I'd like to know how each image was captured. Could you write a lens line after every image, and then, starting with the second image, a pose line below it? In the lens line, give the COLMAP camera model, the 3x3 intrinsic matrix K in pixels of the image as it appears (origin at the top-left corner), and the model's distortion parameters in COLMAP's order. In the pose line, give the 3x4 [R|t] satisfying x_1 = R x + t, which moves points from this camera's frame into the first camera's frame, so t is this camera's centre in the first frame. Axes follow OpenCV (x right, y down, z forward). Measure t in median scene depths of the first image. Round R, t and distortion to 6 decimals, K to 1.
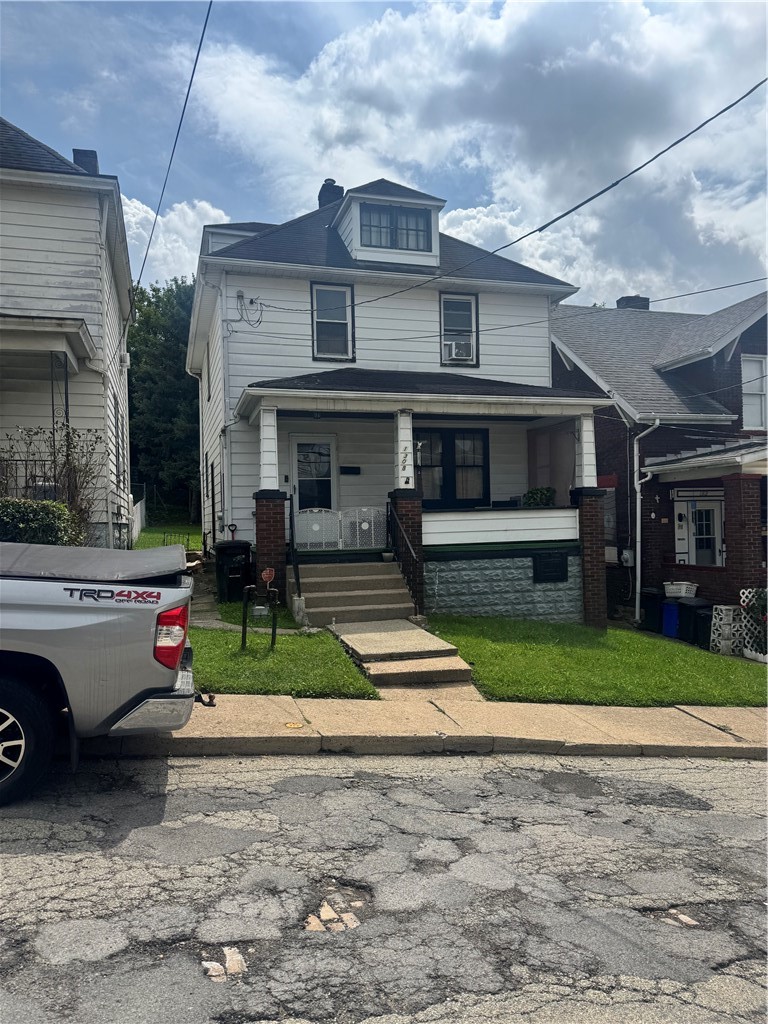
lens RADIAL K [[718.6, 0, 381.3], [0, 718.6, 516.0], [0, 0, 1]] dist [0.030323, -0.036864]
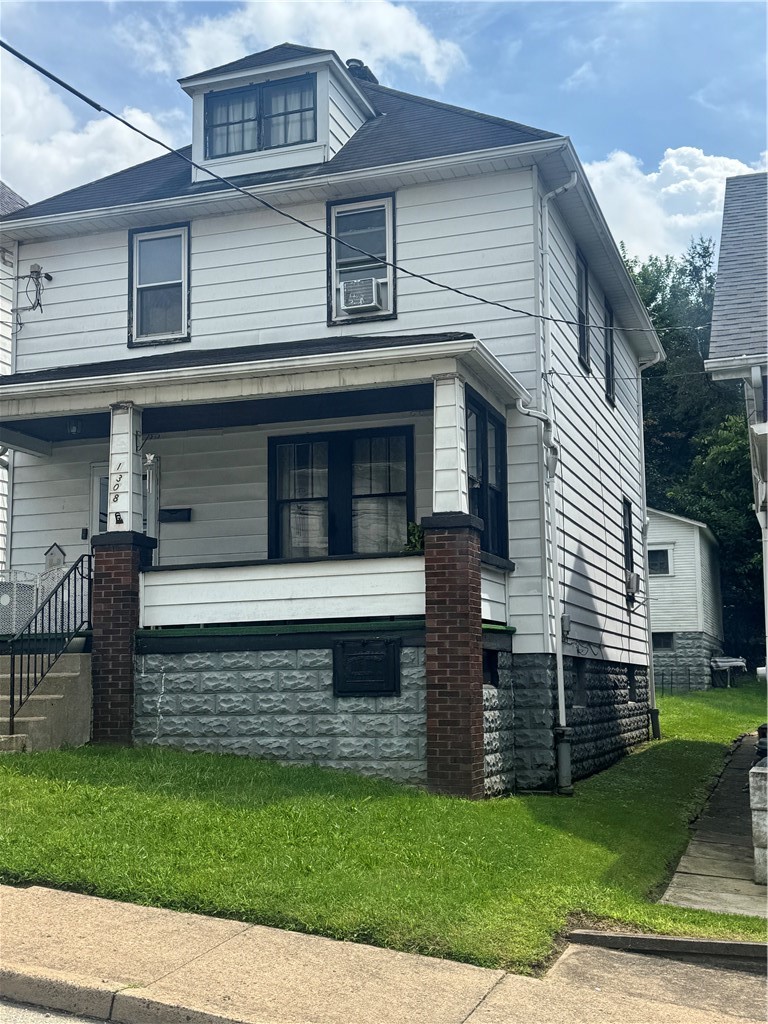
lens RADIAL K [[1253.5, 0, 385.5], [0, 1253.5, 511.9], [0, 0, 1]] dist [0.035196, 0.000000]
pose [[0.824573, -0.069931, -0.561418, 0.769622], [0.001305, 0.992564, -0.121718, 0.069779], [0.565755, 0.099632, 0.818532, 0.249506]]
